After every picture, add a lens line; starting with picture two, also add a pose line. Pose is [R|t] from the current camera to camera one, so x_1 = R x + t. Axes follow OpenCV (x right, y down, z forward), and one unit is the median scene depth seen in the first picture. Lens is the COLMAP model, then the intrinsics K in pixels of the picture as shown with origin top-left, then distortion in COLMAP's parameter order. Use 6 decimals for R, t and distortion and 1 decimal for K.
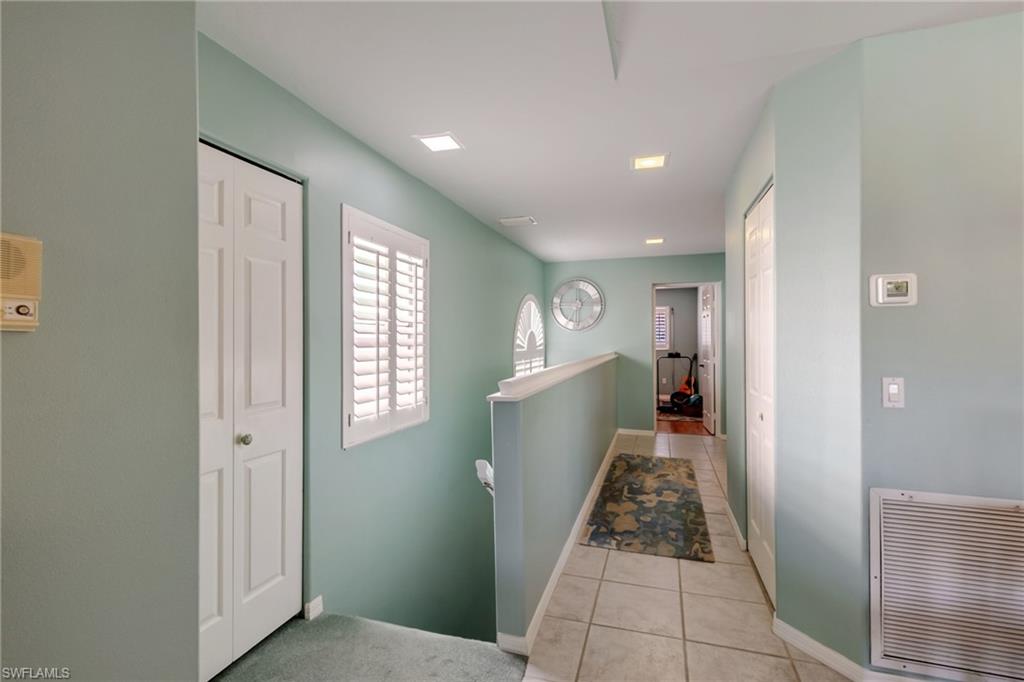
lens RADIAL K [[467.6, 0, 512.2], [0, 467.6, 339.2], [0, 0, 1]] dist [0.005053, -0.000225]
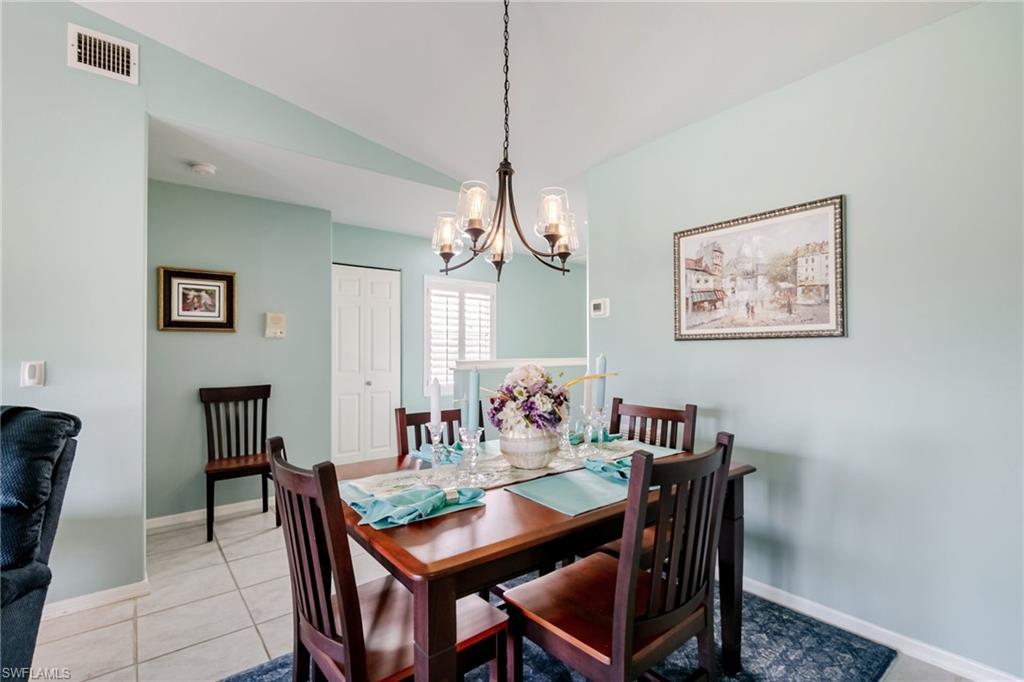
lens RADIAL K [[467.6, 0, 516.2], [0, 467.6, 345.1], [0, 0, 1]] dist [0.005053, -0.000225]
pose [[0.831050, -0.008692, -0.556130, 1.354010], [0.001395, 0.999907, -0.013543, 0.050849], [0.556196, 0.010479, 0.830985, -0.560801]]
